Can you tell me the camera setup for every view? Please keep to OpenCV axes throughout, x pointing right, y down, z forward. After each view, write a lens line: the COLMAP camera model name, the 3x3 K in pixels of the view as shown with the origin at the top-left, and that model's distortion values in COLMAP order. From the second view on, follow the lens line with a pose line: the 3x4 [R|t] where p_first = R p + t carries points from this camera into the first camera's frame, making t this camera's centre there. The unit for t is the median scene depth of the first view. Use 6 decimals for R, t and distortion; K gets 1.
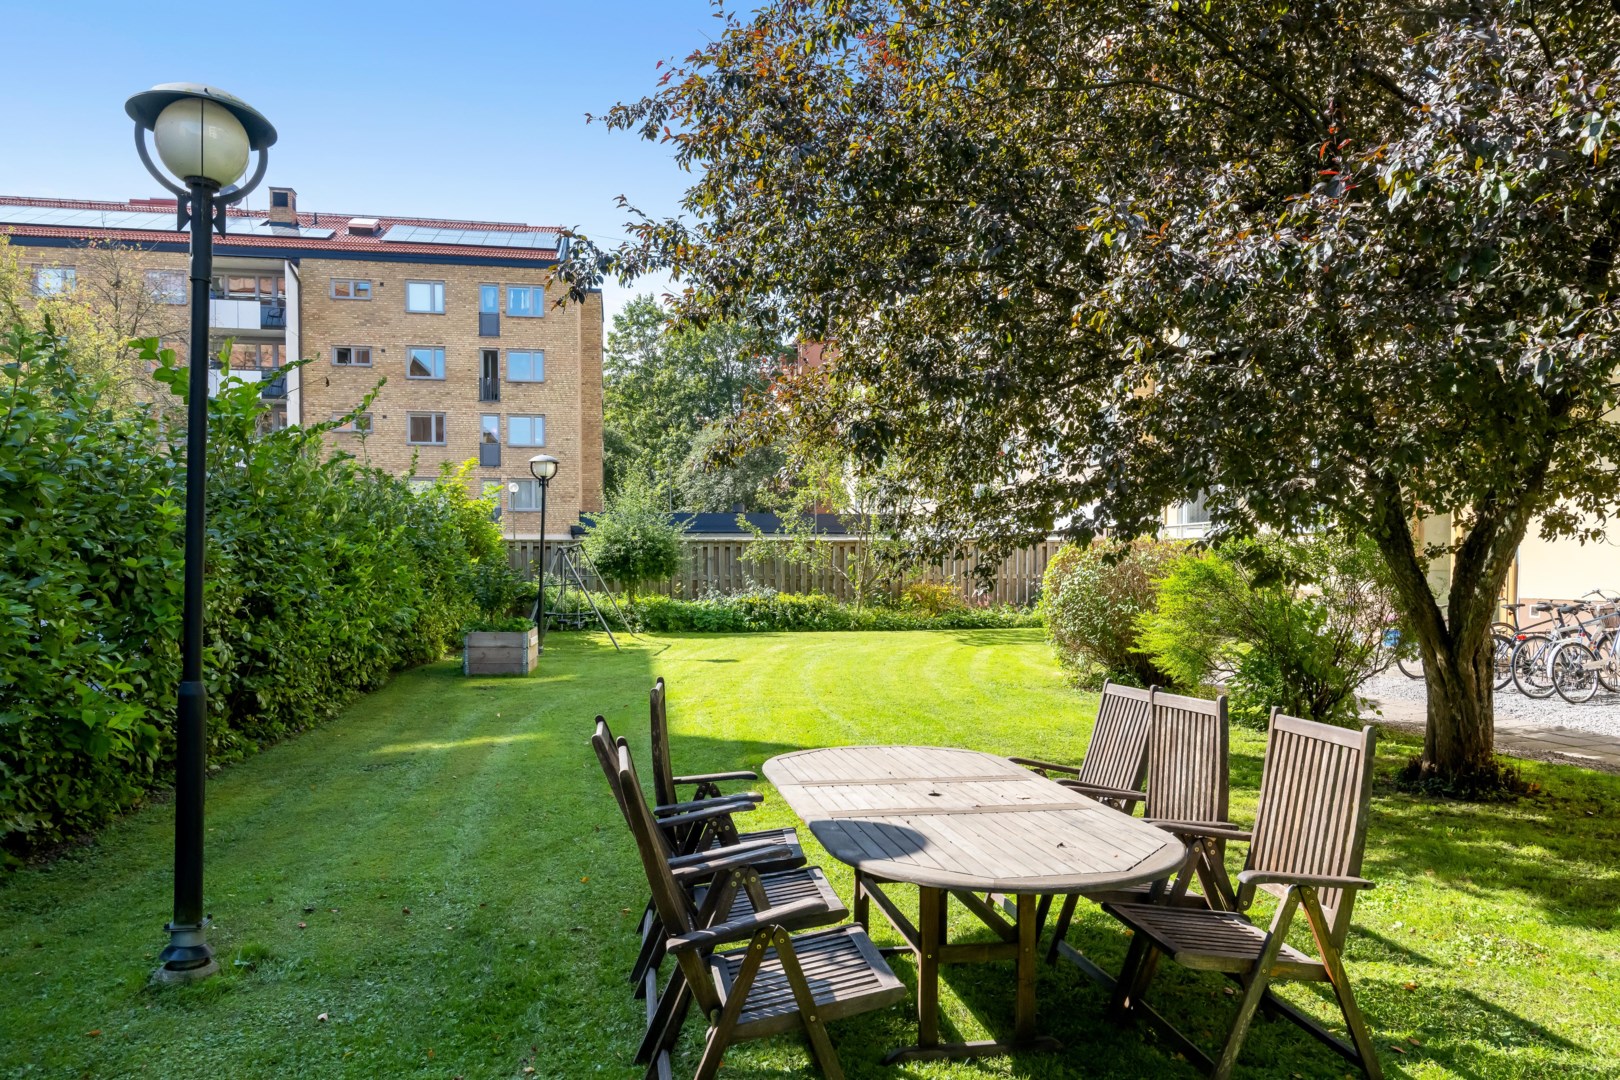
lens RADIAL K [[1075.6, 0, 808.9], [0, 1075.6, 552.0], [0, 0, 1]] dist [0.009747, 0.000082]
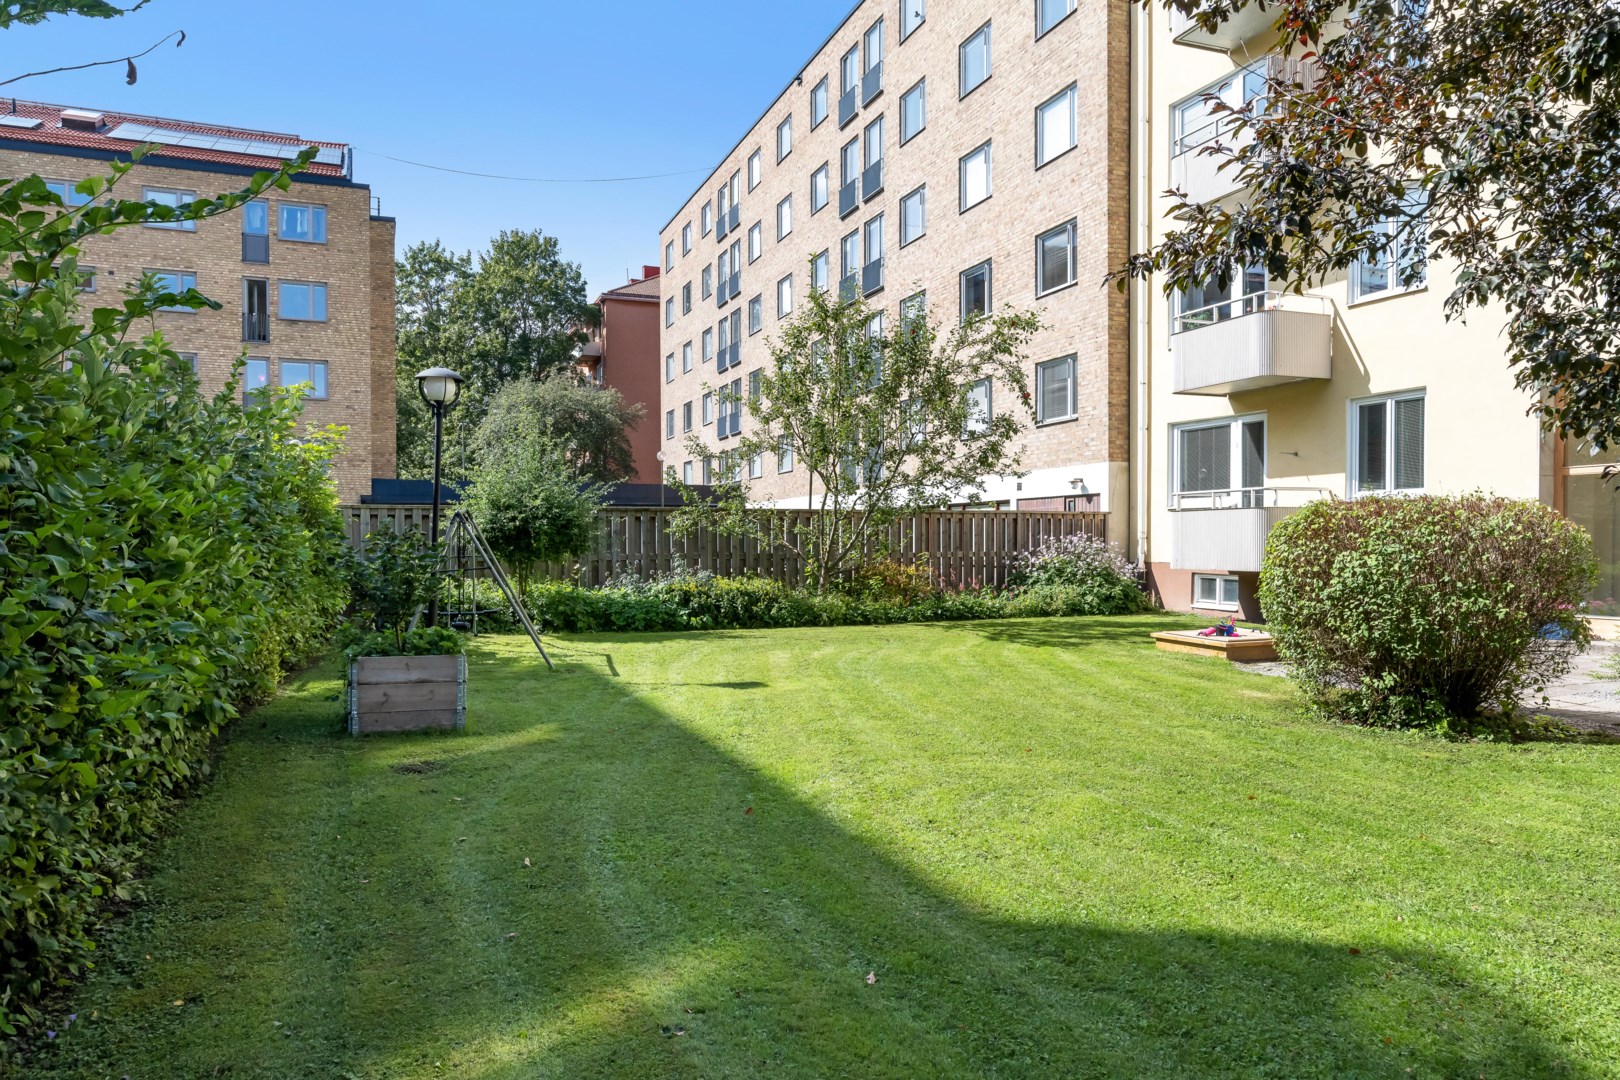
lens RADIAL K [[1075.6, 0, 808.9], [0, 1075.6, 526.8], [0, 0, 1]] dist [0.009747, 0.000082]
pose [[0.978007, 0.002502, 0.208558, -0.123753], [-0.001970, 0.999994, -0.002758, 0.004488], [-0.208563, 0.002287, 0.978006, 0.243455]]
